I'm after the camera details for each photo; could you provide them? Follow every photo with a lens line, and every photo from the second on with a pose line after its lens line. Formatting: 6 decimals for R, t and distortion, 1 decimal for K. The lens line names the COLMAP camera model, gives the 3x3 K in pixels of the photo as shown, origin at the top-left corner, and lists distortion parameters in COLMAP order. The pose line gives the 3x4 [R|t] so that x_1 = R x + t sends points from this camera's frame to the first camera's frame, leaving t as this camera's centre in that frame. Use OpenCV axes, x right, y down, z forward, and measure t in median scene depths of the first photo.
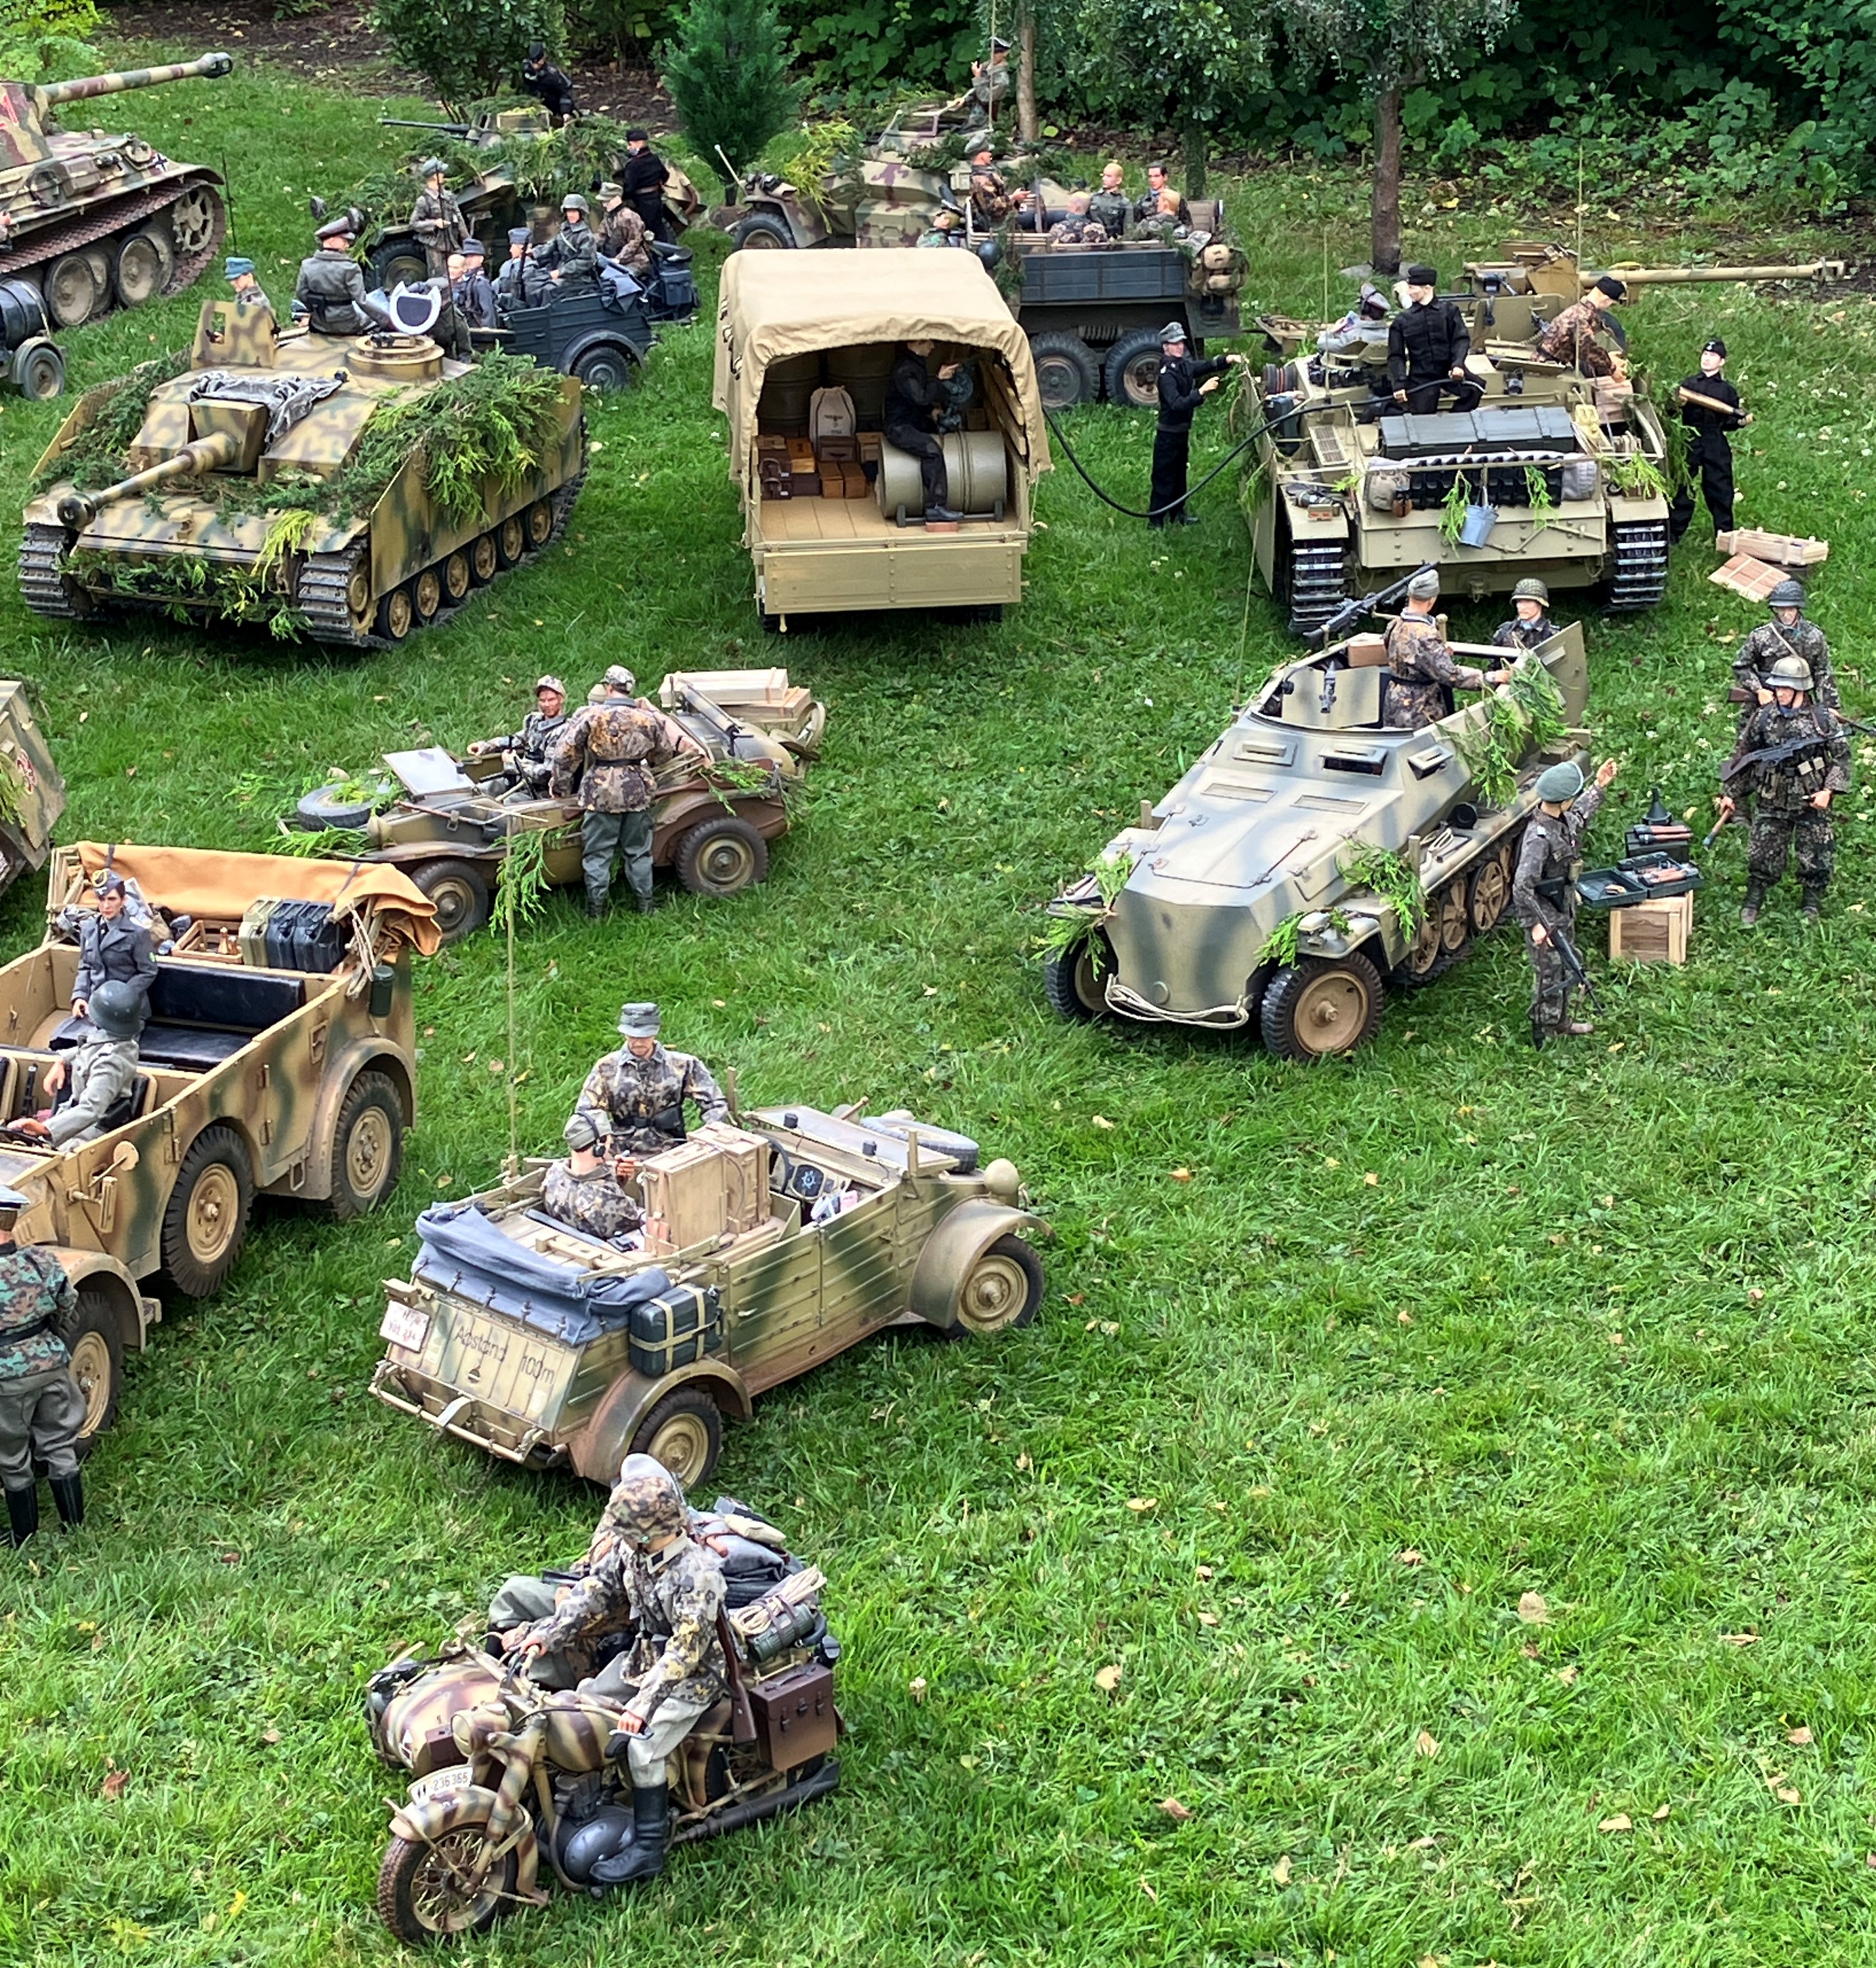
lens RADIAL K [[3680.7, 0, 937.5], [0, 3680.7, 1037.0], [0, 0, 1]] dist [0.275210, -1.193269]
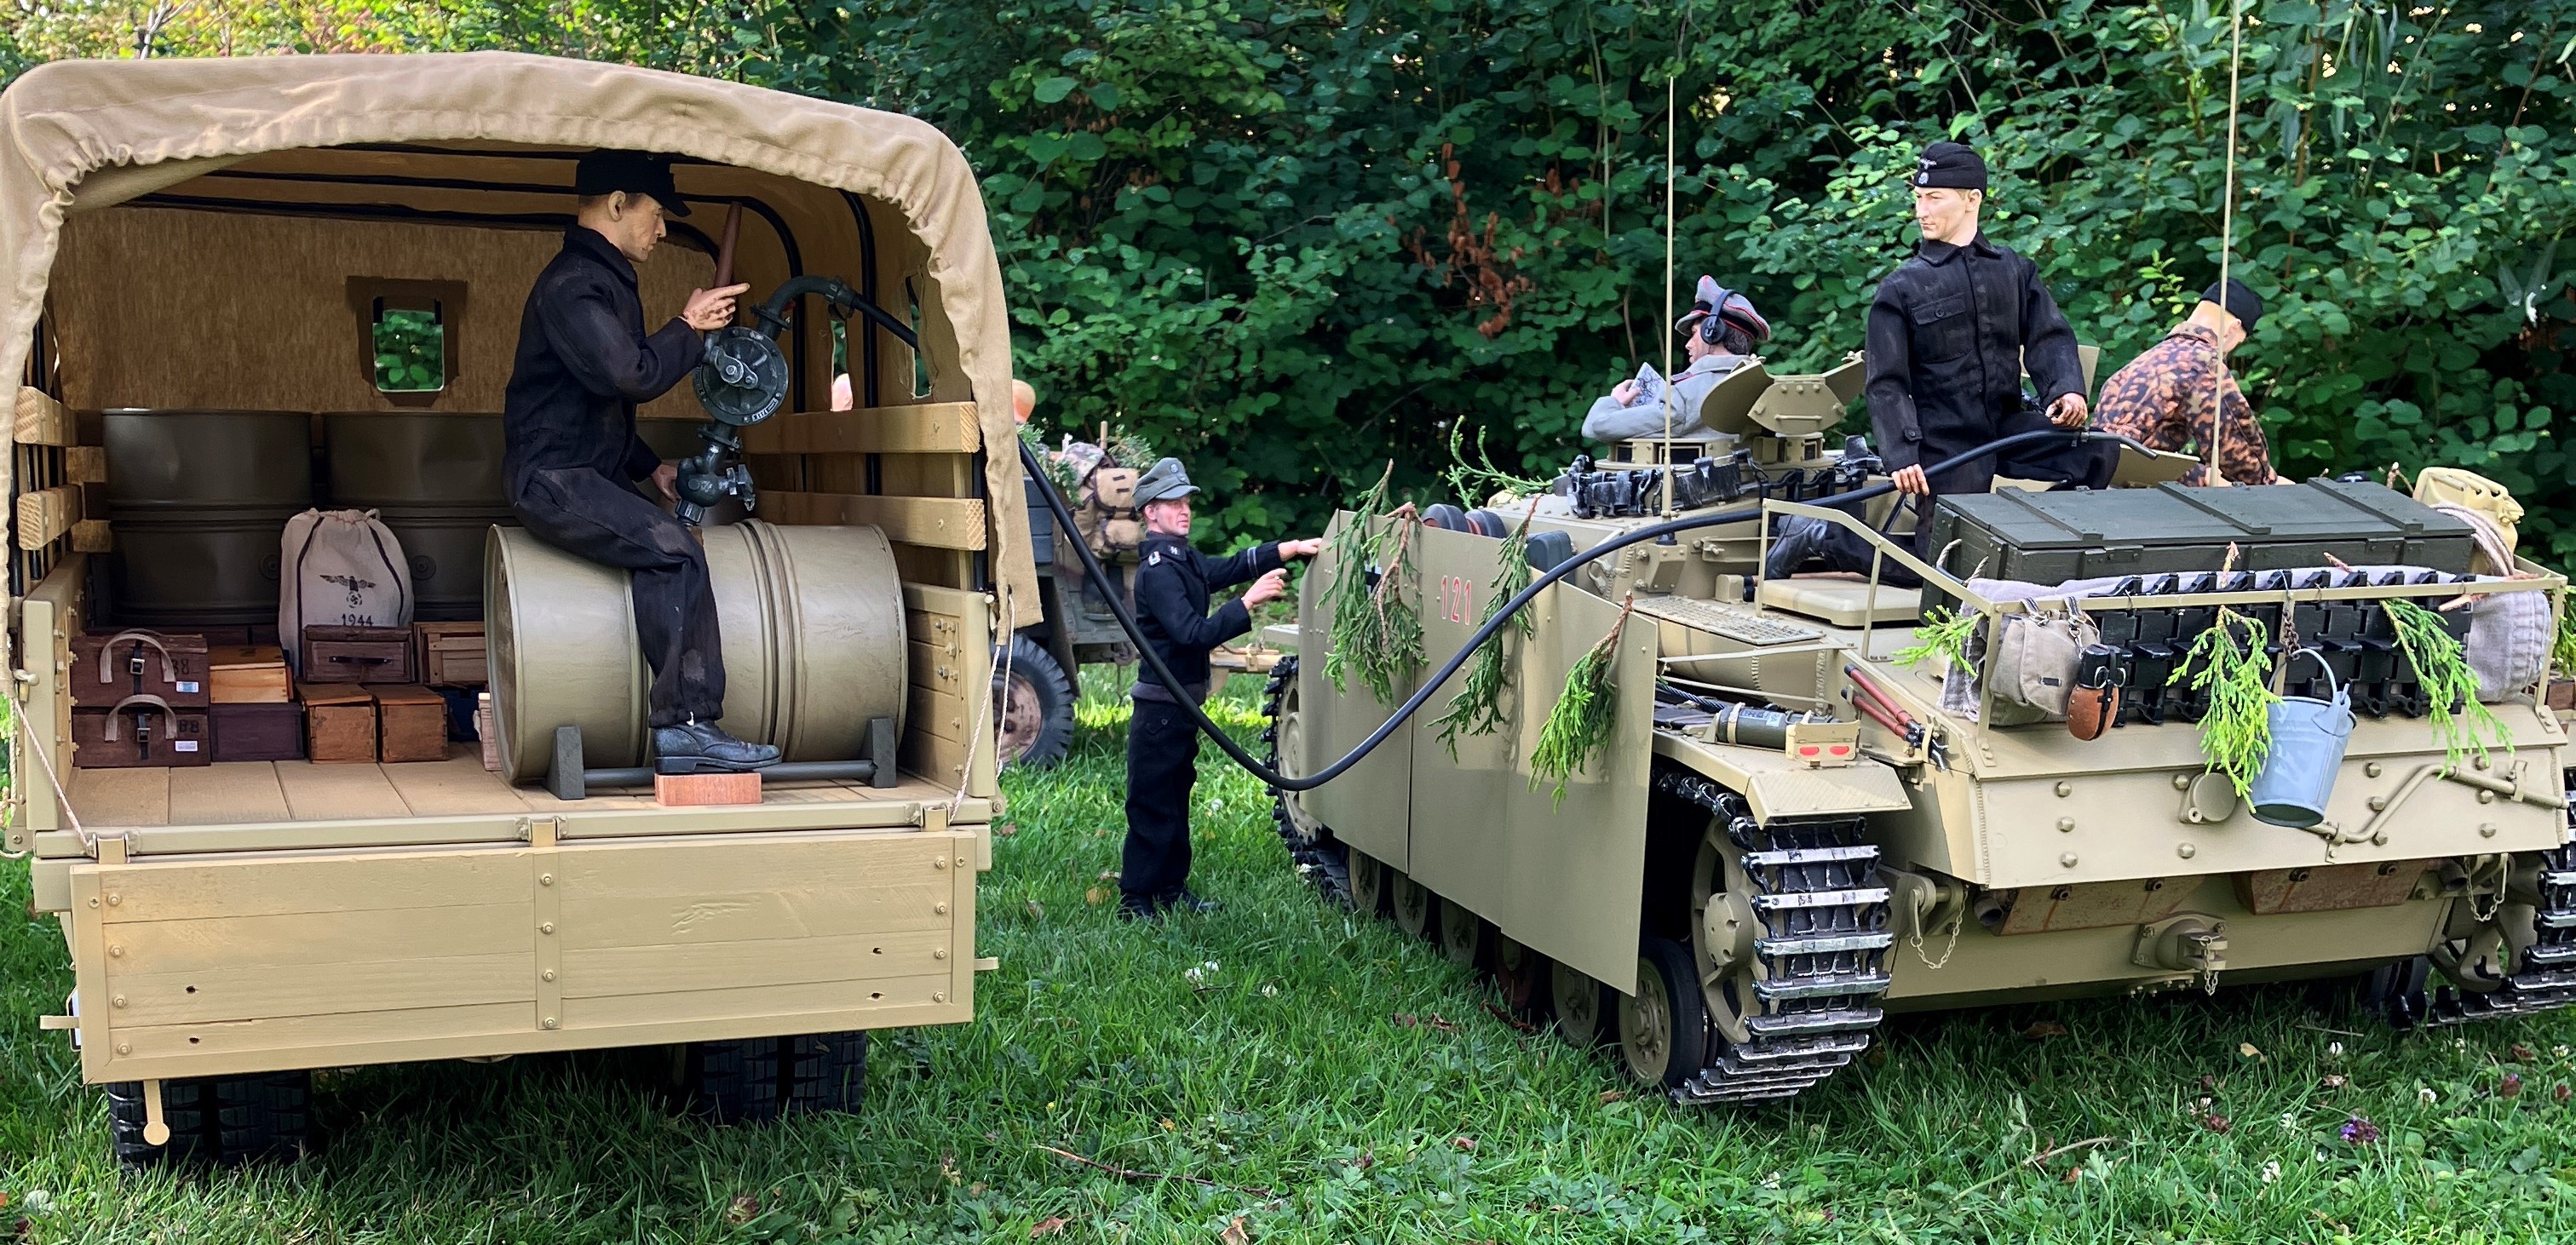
lens RADIAL K [[2788.5, 0, 1292.6], [0, 2788.5, 997.0], [0, 0, 1]] dist [0.166917, -0.395560]
pose [[0.961681, -0.024248, 0.273096, -0.019914], [0.077485, 0.979512, -0.185884, -0.087201], [-0.262993, 0.199922, 0.943857, 0.915058]]
